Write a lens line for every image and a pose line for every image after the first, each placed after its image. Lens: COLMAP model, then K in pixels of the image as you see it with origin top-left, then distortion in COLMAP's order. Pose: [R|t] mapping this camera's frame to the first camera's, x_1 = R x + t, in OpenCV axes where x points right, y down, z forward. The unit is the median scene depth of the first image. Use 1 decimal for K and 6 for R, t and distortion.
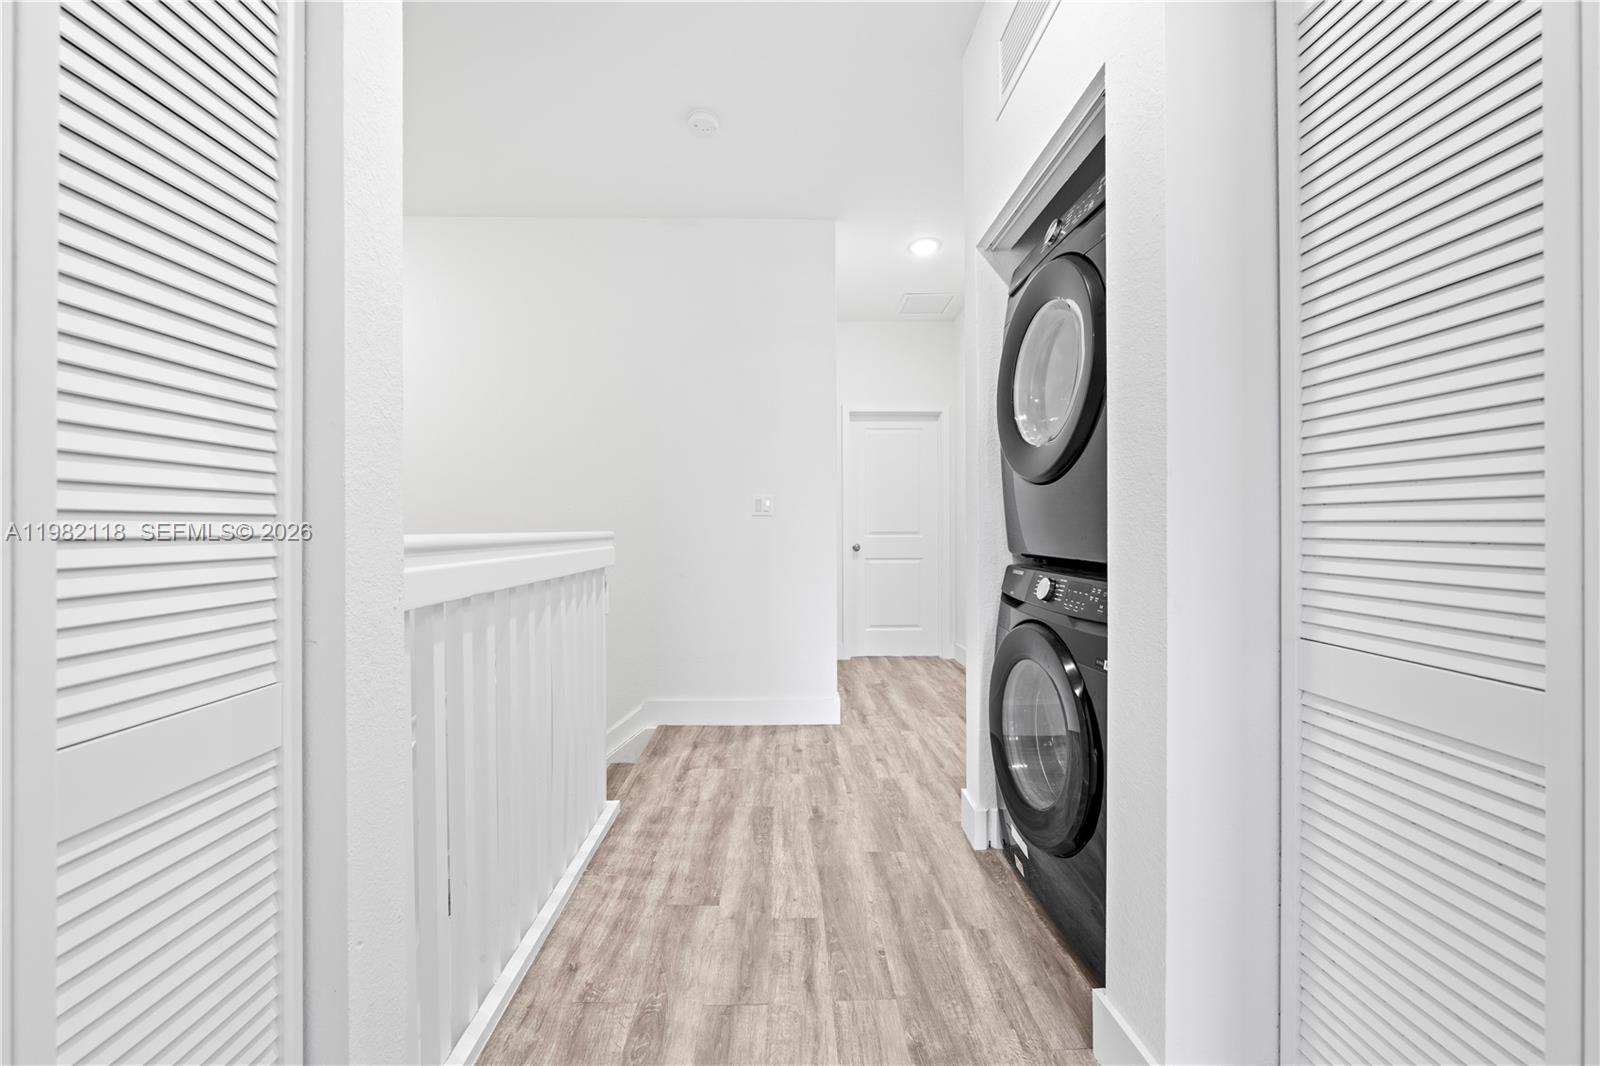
lens RADIAL K [[566.4, 0, 800.4], [0, 566.4, 527.8], [0, 0, 1]] dist [-0.008683, 0.000528]
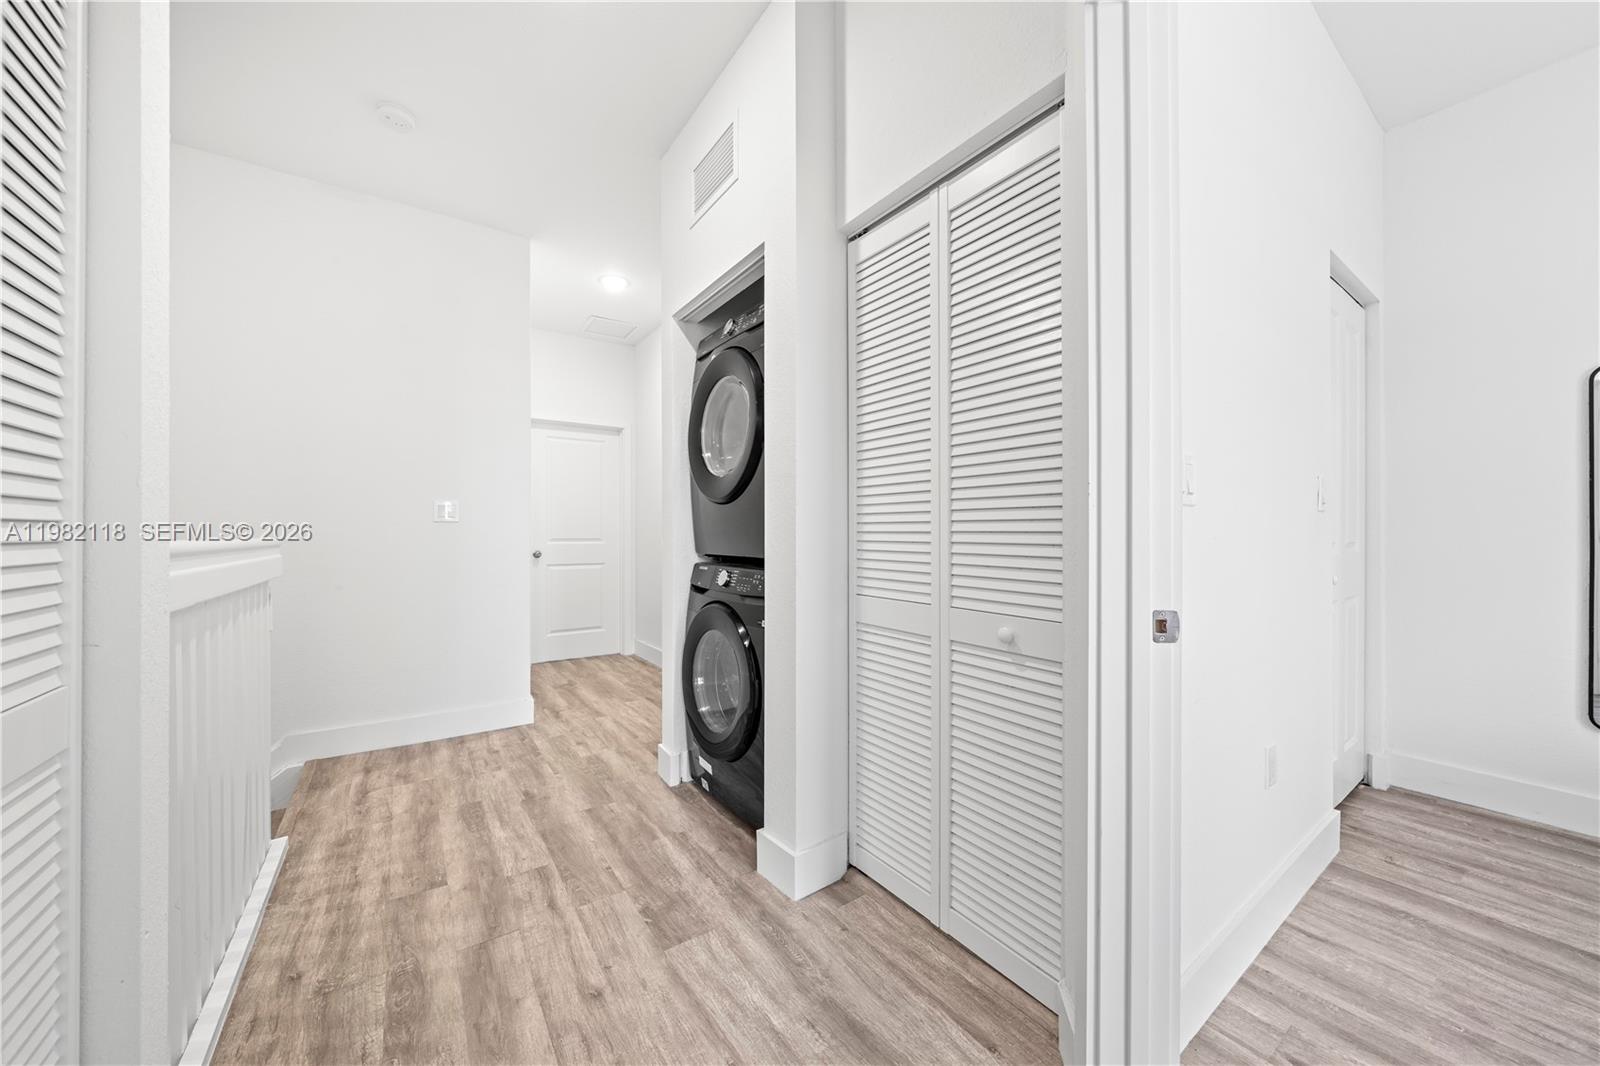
lens RADIAL K [[566.4, 0, 797.8], [0, 566.4, 535.2], [0, 0, 1]] dist [-0.008683, 0.000528]
pose [[0.838940, 0.001334, 0.544222, -0.184541], [-0.001634, 0.999999, 0.000067, -0.000176], [-0.544222, -0.000946, 0.838941, -0.291066]]
